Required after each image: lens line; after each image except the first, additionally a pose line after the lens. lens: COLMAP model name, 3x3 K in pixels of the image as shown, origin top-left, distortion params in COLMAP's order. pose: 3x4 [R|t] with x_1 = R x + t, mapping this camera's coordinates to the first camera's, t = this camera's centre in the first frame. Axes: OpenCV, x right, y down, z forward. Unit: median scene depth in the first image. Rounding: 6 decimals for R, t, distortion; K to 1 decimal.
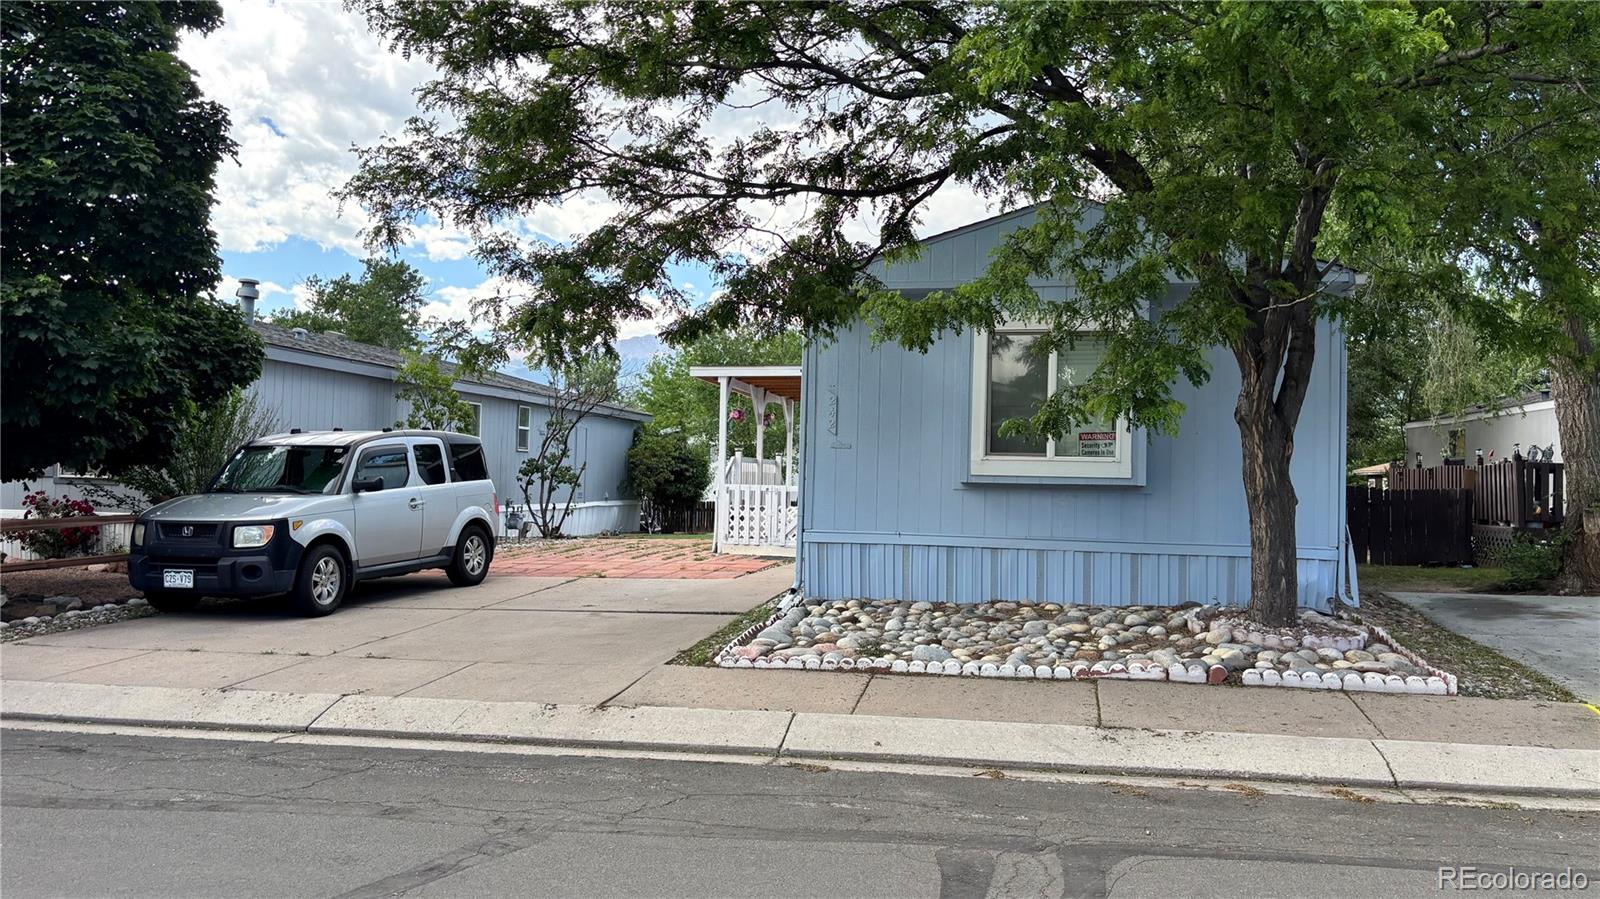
lens RADIAL K [[1197.0, 0, 799.0], [0, 1197.0, 447.8], [0, 0, 1]] dist [0.044895, -0.035749]
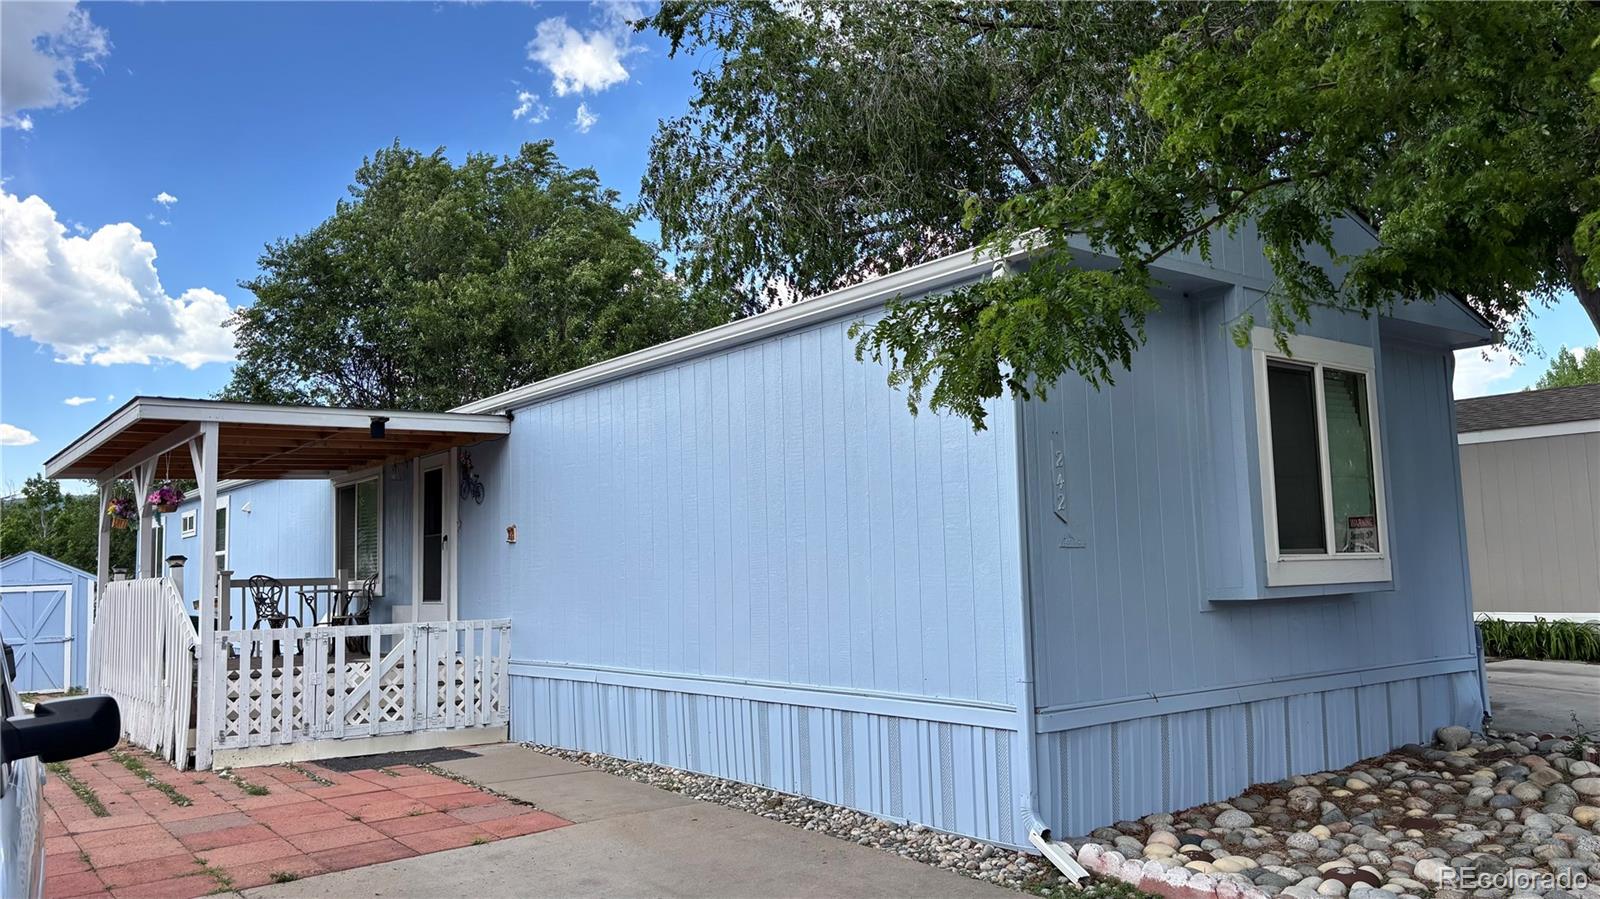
lens RADIAL K [[1197.0, 0, 802.5], [0, 1197.0, 461.0], [0, 0, 1]] dist [0.044895, -0.035749]
pose [[0.652805, 0.033676, 0.756777, -0.468221], [0.021136, 0.997813, -0.062634, -0.007893], [-0.757231, 0.056883, 0.650665, 0.752011]]
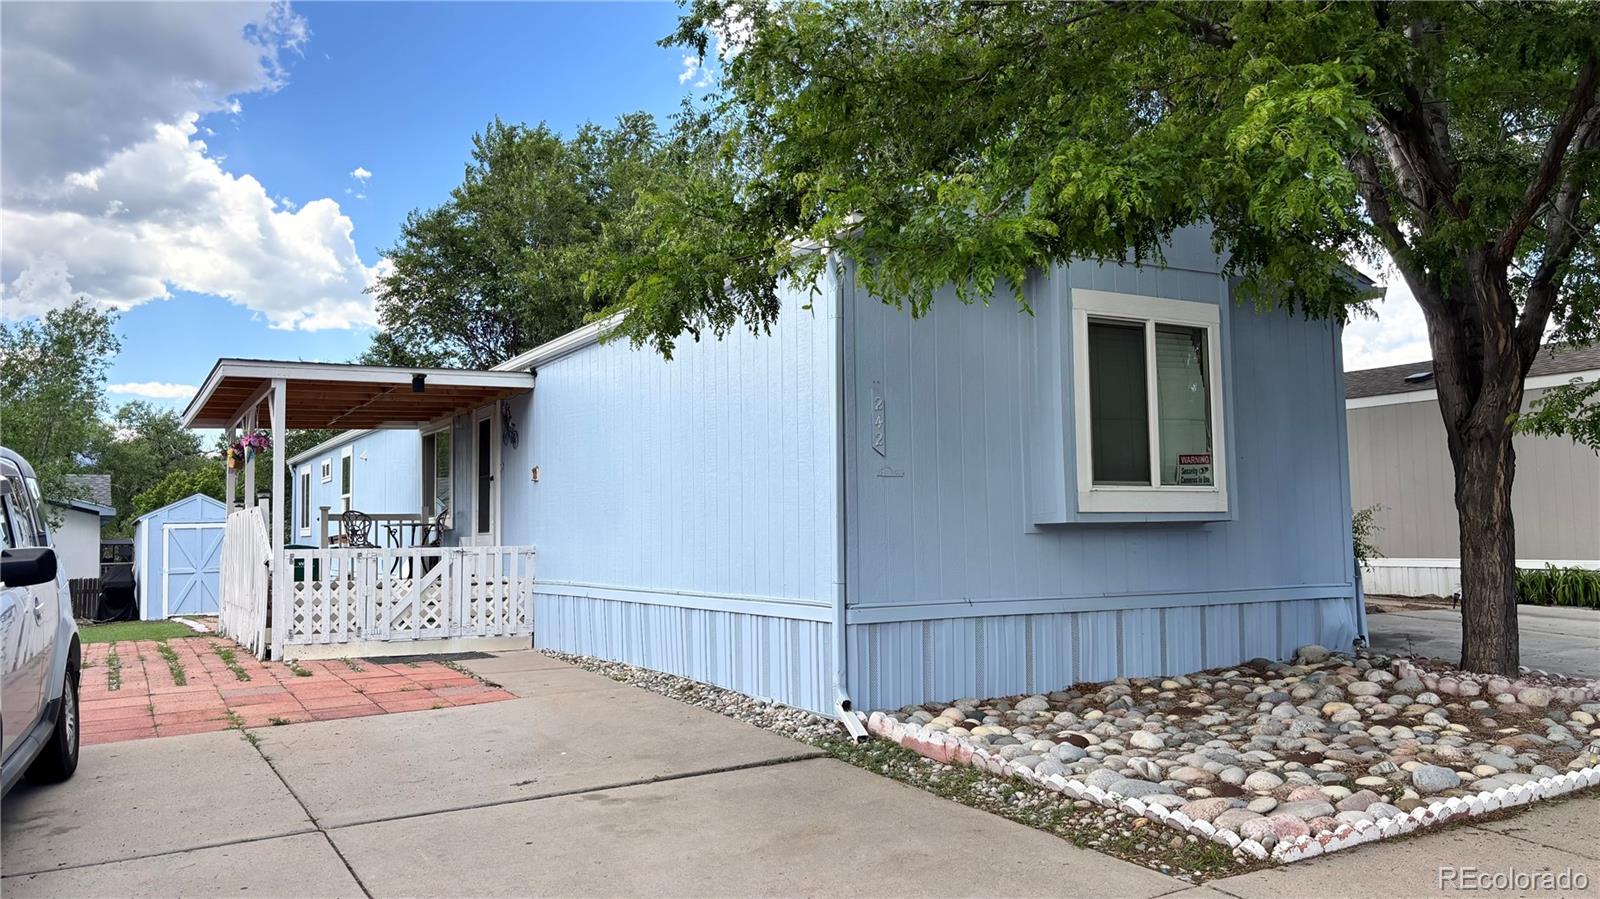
lens RADIAL K [[1197.0, 0, 800.6], [0, 1197.0, 448.0], [0, 0, 1]] dist [0.044895, -0.035749]
pose [[0.750995, 0.016257, 0.660108, -0.445646], [0.014478, 0.999051, -0.041076, 0.011106], [-0.660149, 0.040405, 0.750047, 0.550635]]
